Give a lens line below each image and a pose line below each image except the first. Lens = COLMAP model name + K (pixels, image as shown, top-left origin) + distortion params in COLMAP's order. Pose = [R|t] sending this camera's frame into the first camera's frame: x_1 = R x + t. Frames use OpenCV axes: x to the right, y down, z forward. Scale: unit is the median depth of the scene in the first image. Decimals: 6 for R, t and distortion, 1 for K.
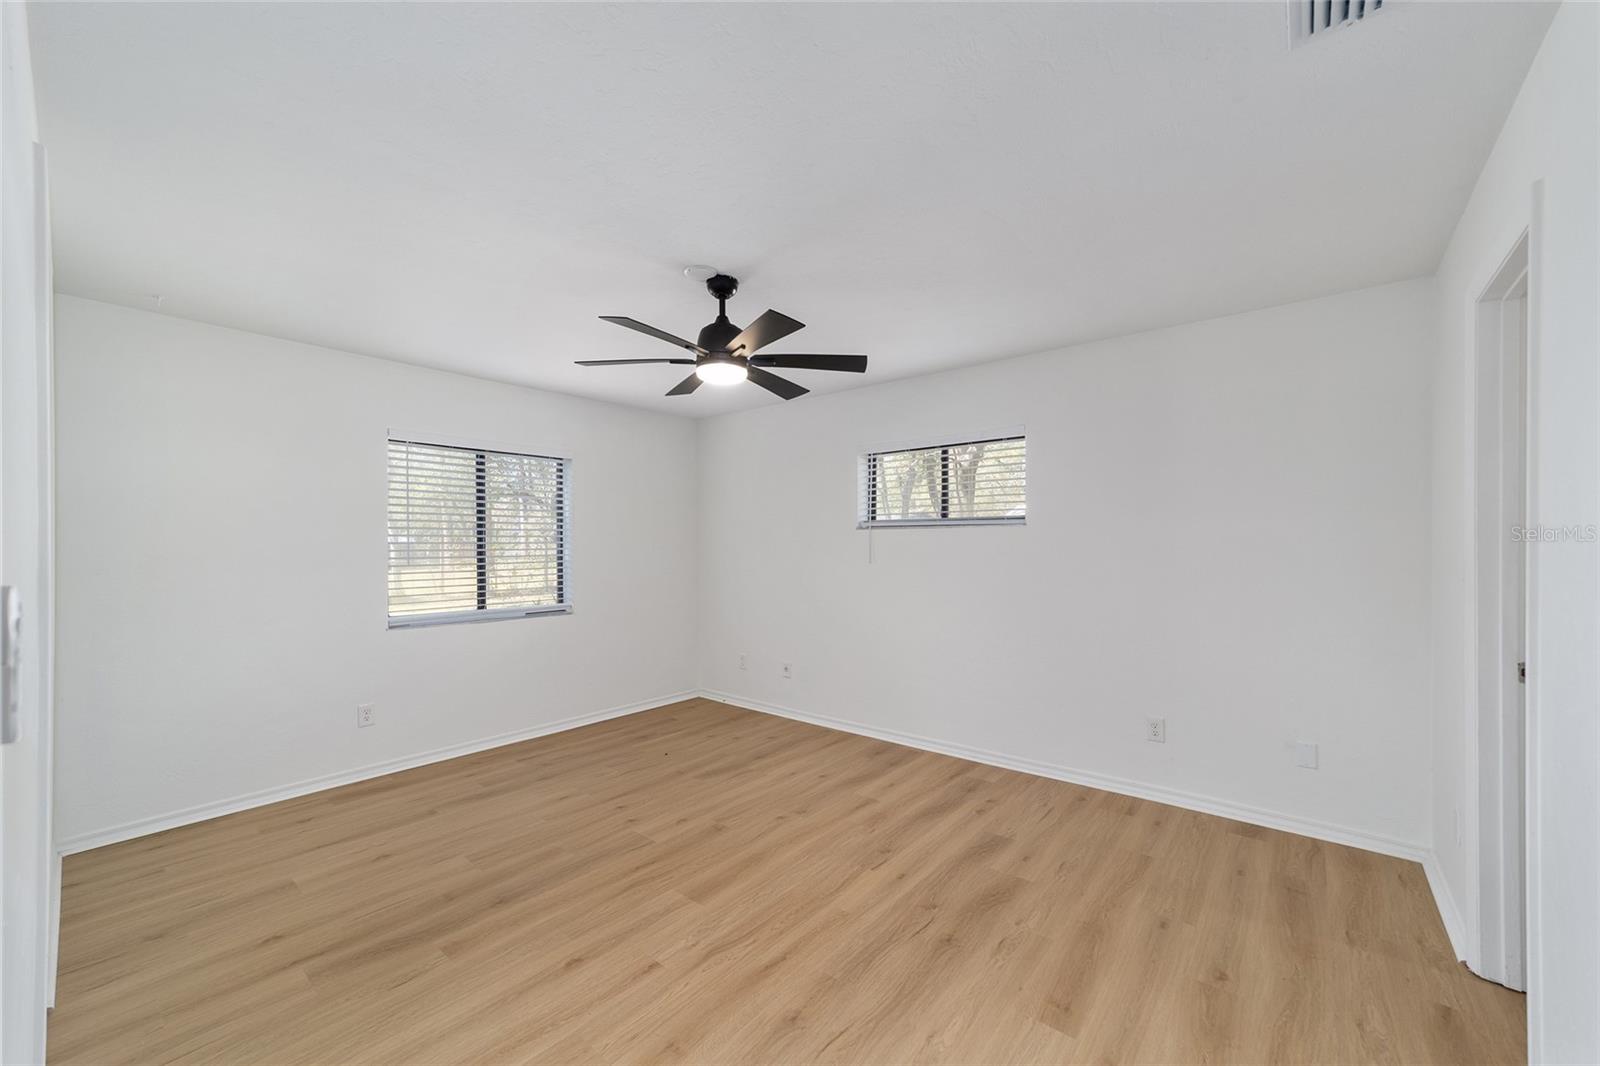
lens RADIAL K [[615.3, 0, 799.8], [0, 615.3, 541.0], [0, 0, 1]] dist [-0.006683, 0.003702]
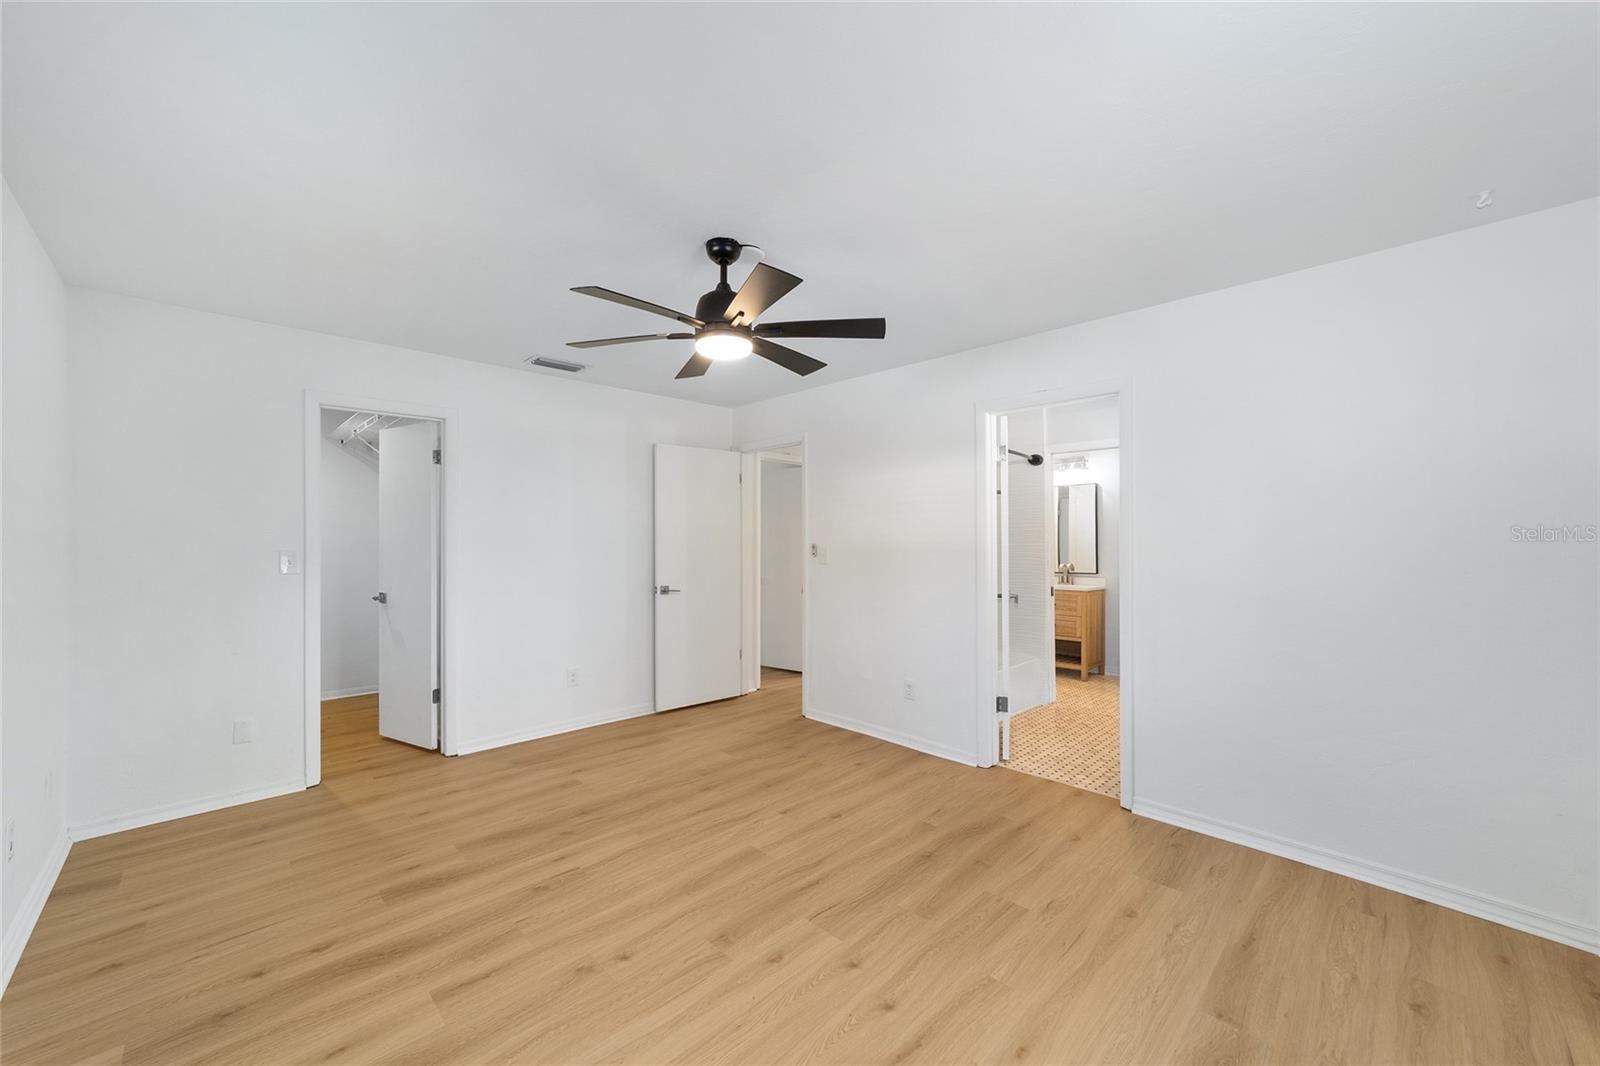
lens RADIAL K [[615.3, 0, 798.9], [0, 615.3, 538.1], [0, 0, 1]] dist [-0.006683, 0.003702]
pose [[-0.994551, 0.002967, 0.104210, -0.333752], [0.001769, 0.999931, -0.011585, 0.017706], [-0.104237, -0.011338, -0.994488, 1.924911]]
